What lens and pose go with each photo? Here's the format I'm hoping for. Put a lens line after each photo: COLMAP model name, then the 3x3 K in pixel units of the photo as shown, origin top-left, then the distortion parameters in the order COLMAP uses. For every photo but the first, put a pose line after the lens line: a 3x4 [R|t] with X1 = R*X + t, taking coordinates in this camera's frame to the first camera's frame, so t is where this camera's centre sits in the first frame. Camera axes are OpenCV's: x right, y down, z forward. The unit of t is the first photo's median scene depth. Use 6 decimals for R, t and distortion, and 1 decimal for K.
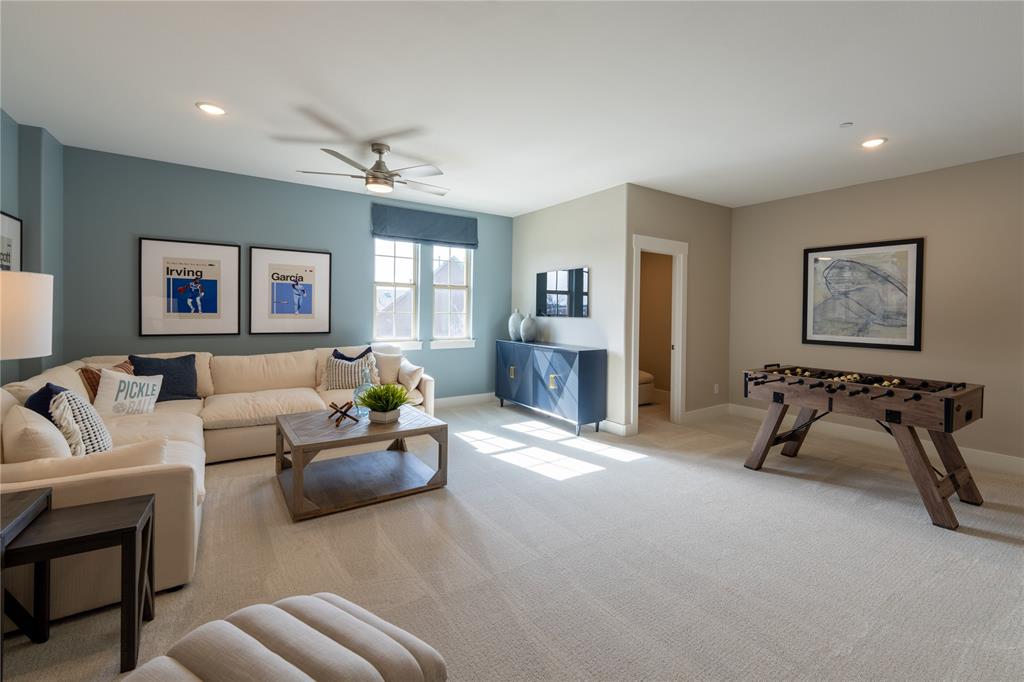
lens RADIAL K [[446.6, 0, 551.1], [0, 446.6, 313.2], [0, 0, 1]] dist [0.000837, -0.000076]
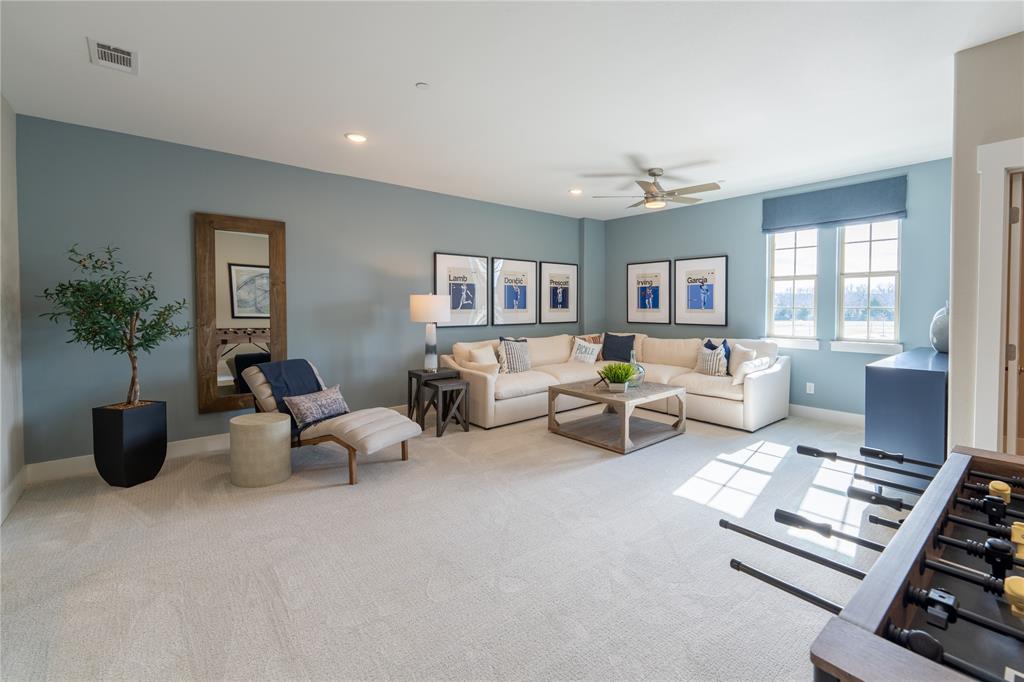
lens RADIAL K [[446.6, 0, 551.1], [0, 446.6, 313.2], [0, 0, 1]] dist [0.000837, -0.000076]
pose [[0.097523, 0.005966, -0.995215, 0.631411], [-0.000201, 0.999982, 0.005975, 0.005311], [0.995233, -0.000383, 0.097523, 0.476719]]
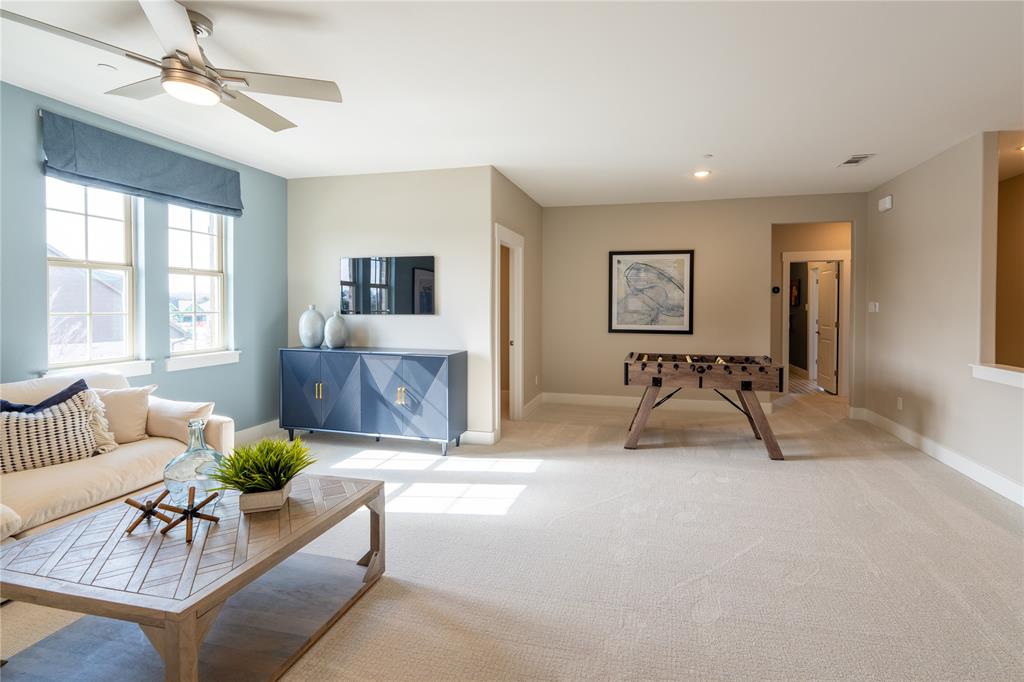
lens RADIAL K [[446.6, 0, 551.1], [0, 446.6, 313.2], [0, 0, 1]] dist [0.000837, -0.000076]
pose [[0.760444, -0.022087, 0.649028, -0.324471], [0.008880, 0.999682, 0.023616, -0.012553], [-0.649343, -0.012195, 0.760398, 0.226878]]
